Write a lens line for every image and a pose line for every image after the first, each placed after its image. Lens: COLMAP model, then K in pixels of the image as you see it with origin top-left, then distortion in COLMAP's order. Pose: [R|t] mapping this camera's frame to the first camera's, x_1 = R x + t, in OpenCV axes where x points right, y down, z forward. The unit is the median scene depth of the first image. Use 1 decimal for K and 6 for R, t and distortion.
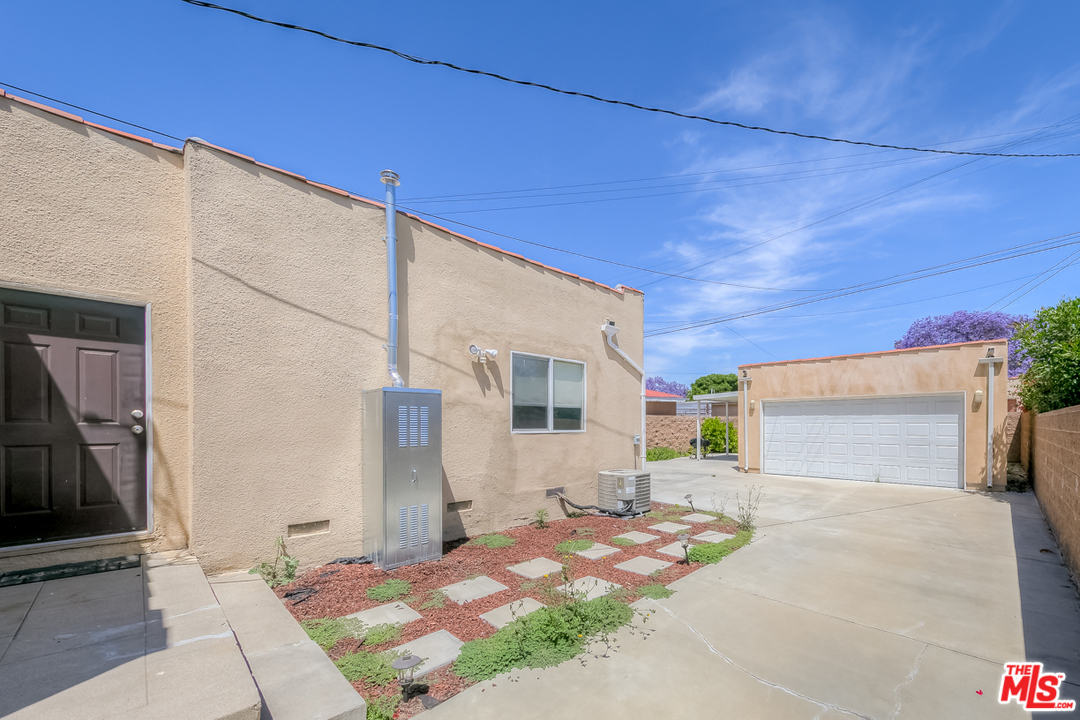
lens RADIAL K [[431.5, 0, 631.3], [0, 431.5, 419.5], [0, 0, 1]] dist [-0.000243, -0.000074]
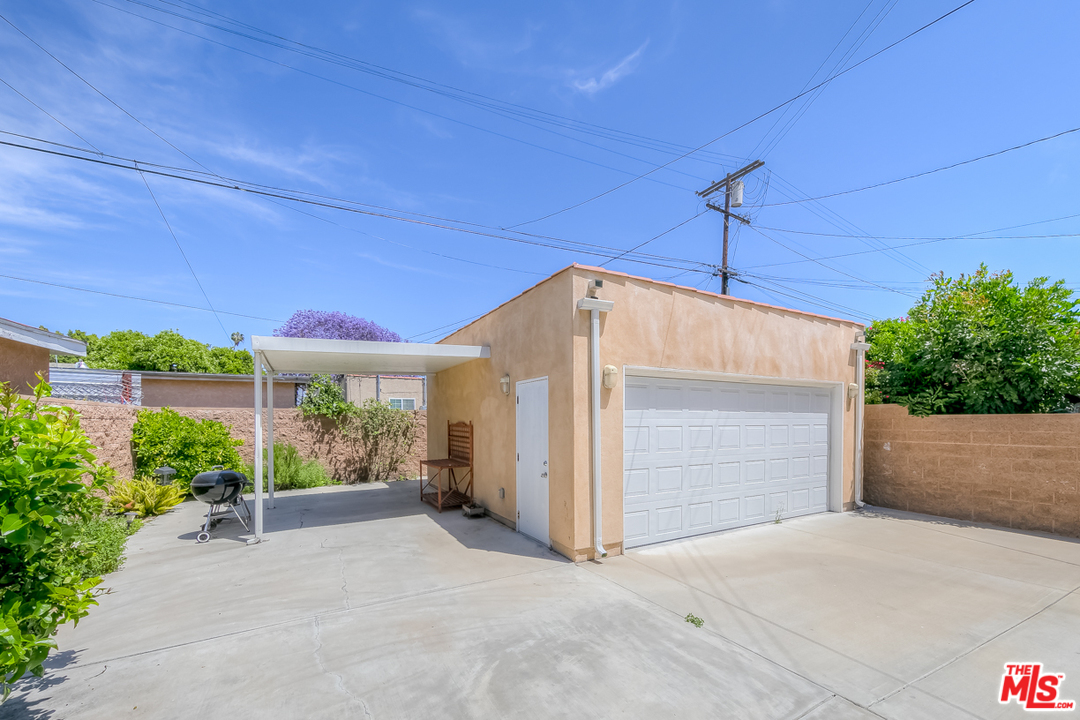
lens RADIAL K [[426.2, 0, 537.9], [0, 426.2, 419.0], [0, 0, 1]] dist [0.001783, 0.000152]
pose [[0.349064, 0.006433, 0.937077, -0.099879], [-0.008444, 0.999957, -0.003720, 0.004783], [-0.937061, -0.006614, 0.349104, 1.022963]]
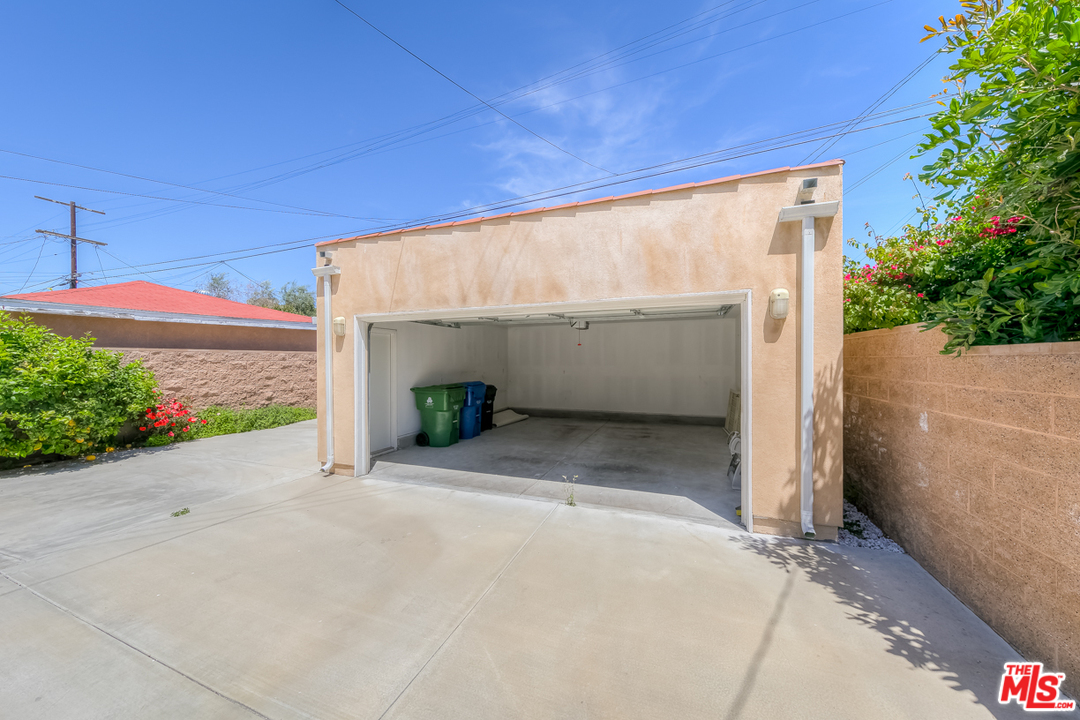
lens RADIAL K [[377.0, 0, 548.9], [0, 377.0, 352.9], [0, 0, 1]] dist [-0.000096, -0.000494]
pose [[0.939112, 0.004965, 0.343575, 0.388400], [-0.000984, 0.999930, -0.011761, -0.001701], [-0.343609, 0.010706, 0.939052, 0.599963]]
